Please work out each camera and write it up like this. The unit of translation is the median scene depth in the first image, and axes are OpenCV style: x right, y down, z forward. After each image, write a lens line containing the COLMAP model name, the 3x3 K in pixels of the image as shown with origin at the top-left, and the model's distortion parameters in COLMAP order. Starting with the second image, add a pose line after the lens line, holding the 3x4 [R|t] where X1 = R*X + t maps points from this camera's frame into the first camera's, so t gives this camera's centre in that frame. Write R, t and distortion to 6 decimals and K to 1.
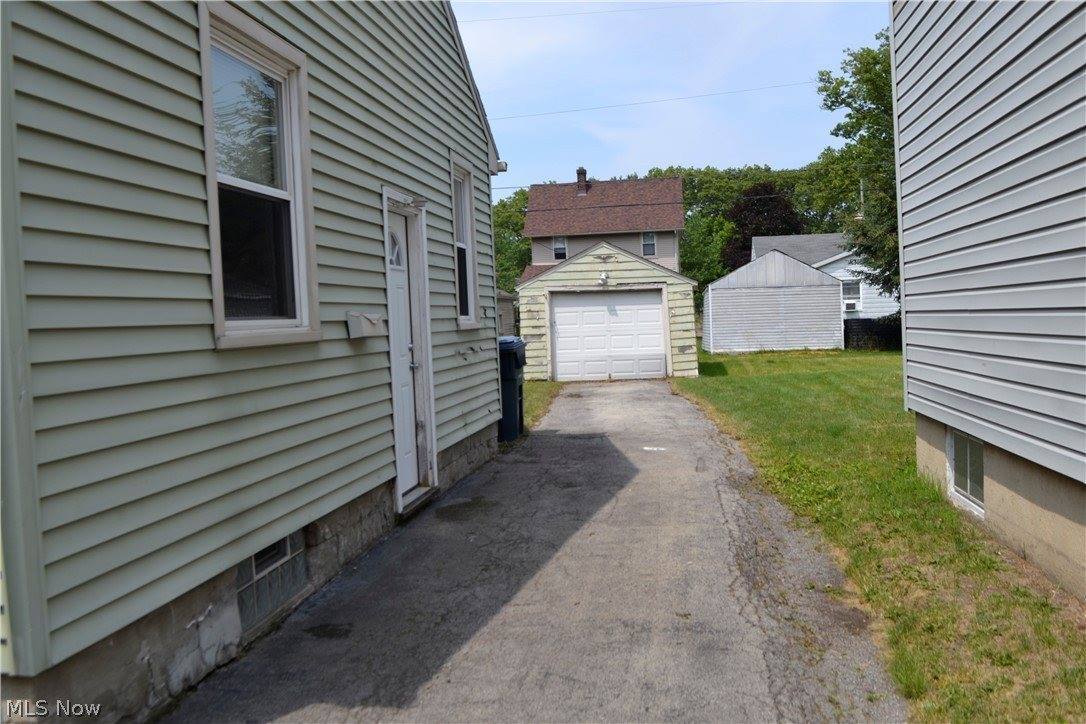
lens RADIAL K [[993.8, 0, 540.6], [0, 993.8, 361.4], [0, 0, 1]] dist [-0.064177, 0.000000]
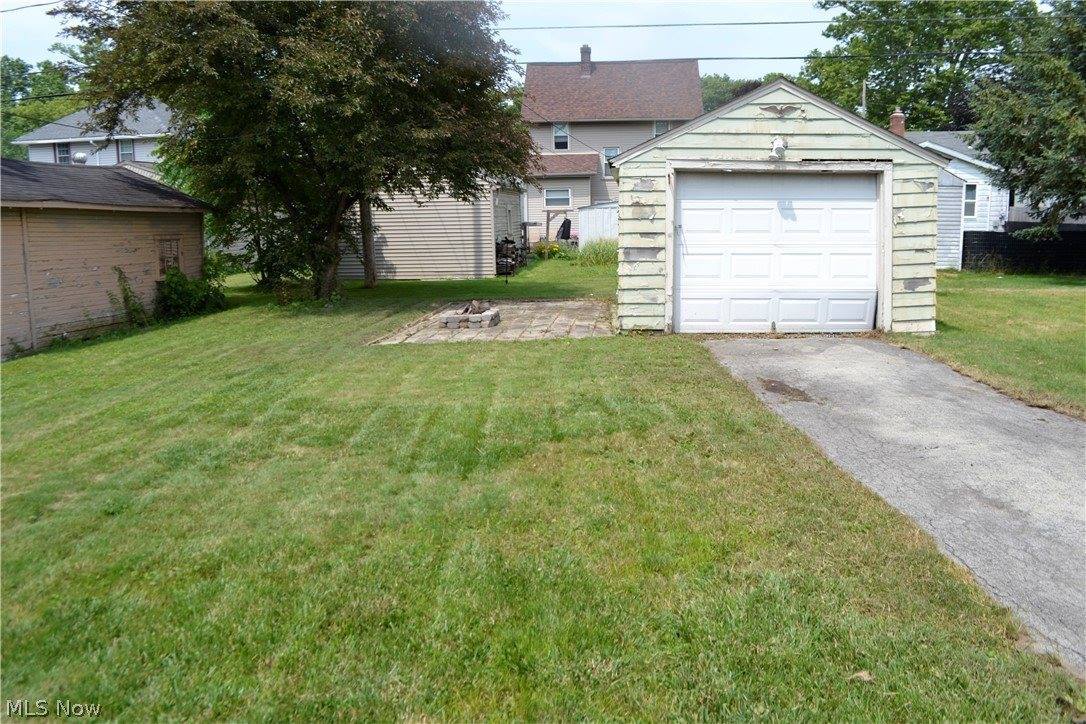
lens RADIAL K [[928.6, 0, 547.0], [0, 928.6, 362.1], [0, 0, 1]] dist [-0.057701, -0.005565]
pose [[0.998603, 0.024510, 0.046812, -0.082499], [-0.029676, 0.993143, 0.113075, -0.020743], [-0.043720, -0.114306, 0.992483, 0.486710]]
